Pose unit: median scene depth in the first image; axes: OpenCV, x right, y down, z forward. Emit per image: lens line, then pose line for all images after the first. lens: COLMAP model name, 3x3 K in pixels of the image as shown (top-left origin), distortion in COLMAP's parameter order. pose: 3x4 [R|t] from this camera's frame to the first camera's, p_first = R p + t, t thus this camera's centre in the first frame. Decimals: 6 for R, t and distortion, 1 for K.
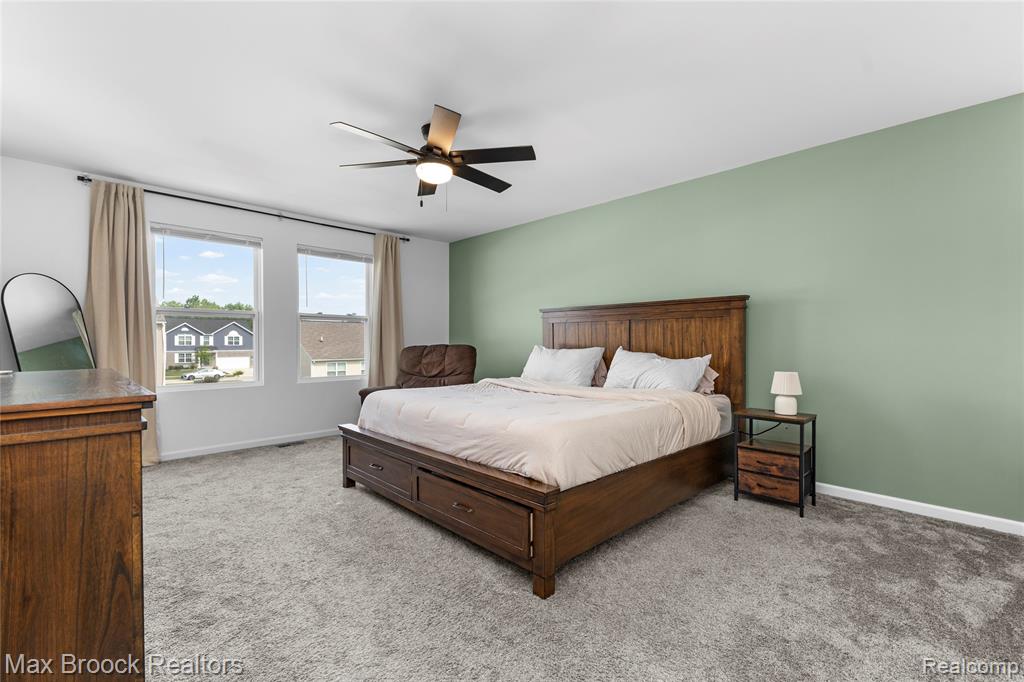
lens RADIAL K [[433.7, 0, 509.7], [0, 433.7, 340.7], [0, 0, 1]] dist [-0.002357, 0.000009]
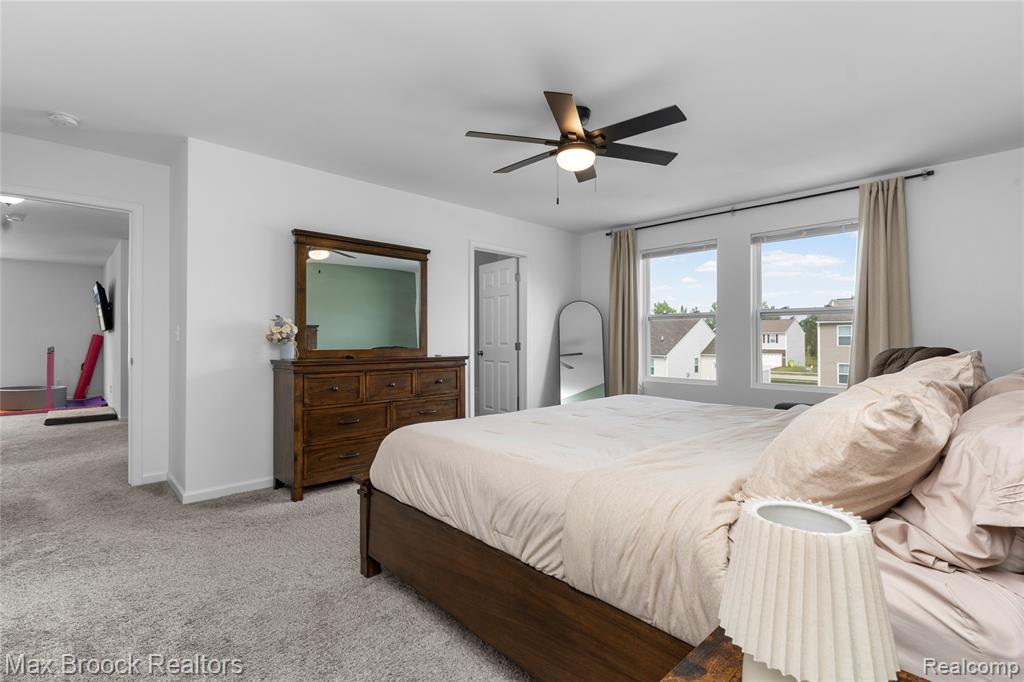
lens RADIAL K [[471.8, 0, 512.2], [0, 471.8, 340.3], [0, 0, 1]] dist [0.001406, -0.000125]
pose [[-0.015285, 0.000574, -0.999883, 0.515499], [-0.002284, 0.999997, 0.000609, -0.005713], [0.999881, 0.002293, -0.015284, 0.550323]]
